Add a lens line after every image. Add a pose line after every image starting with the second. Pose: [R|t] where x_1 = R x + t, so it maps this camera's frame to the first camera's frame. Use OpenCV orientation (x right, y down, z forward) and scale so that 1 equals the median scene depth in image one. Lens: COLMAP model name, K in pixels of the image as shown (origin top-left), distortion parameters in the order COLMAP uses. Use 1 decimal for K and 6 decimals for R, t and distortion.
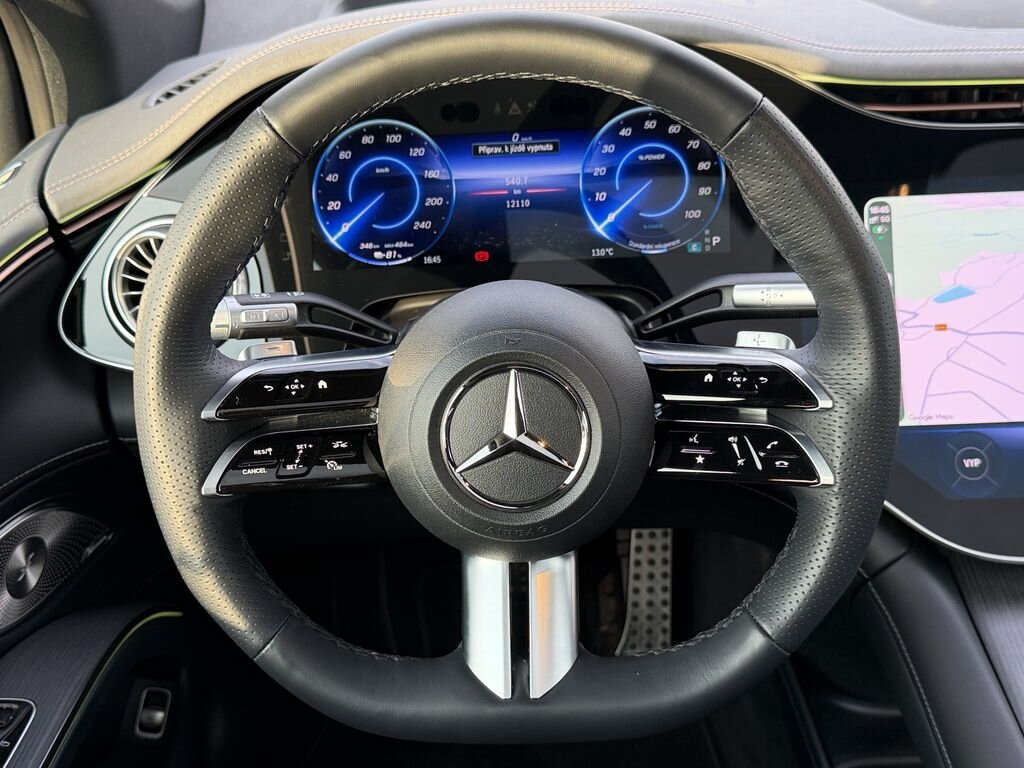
lens RADIAL K [[1056.4, 0, 509.5], [0, 1056.4, 396.7], [0, 0, 1]] dist [0.107956, 0.000000]
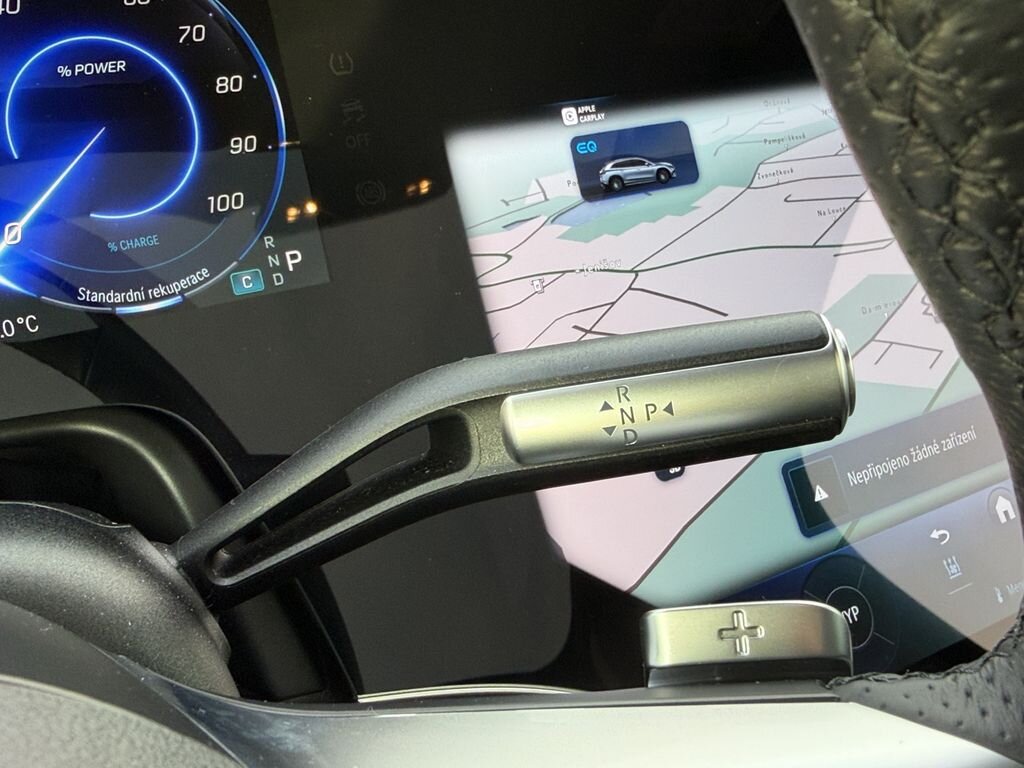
lens RADIAL K [[1108.7, 0, 511.8], [0, 1108.7, 387.1], [0, 0, 1]] dist [-0.008665, 0.000000]
pose [[0.851138, -0.186337, 0.490758, 0.044584], [0.194192, 0.980324, 0.035427, -0.096392], [-0.487703, 0.065148, 0.870575, 0.583453]]
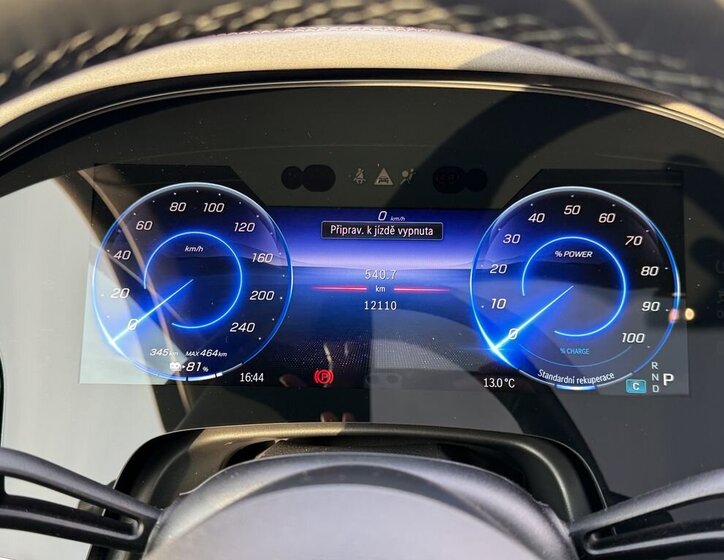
lens RADIAL K [[804.5, 0, 359.0], [0, 804.5, 290.2], [0, 0, 1]] dist [0.084043, 0.000000]
pose [[0.997801, 0.062138, -0.023073, 0.005588], [-0.065293, 0.981376, -0.180661, -0.095330], [0.011417, 0.181770, 0.983275, 0.475290]]
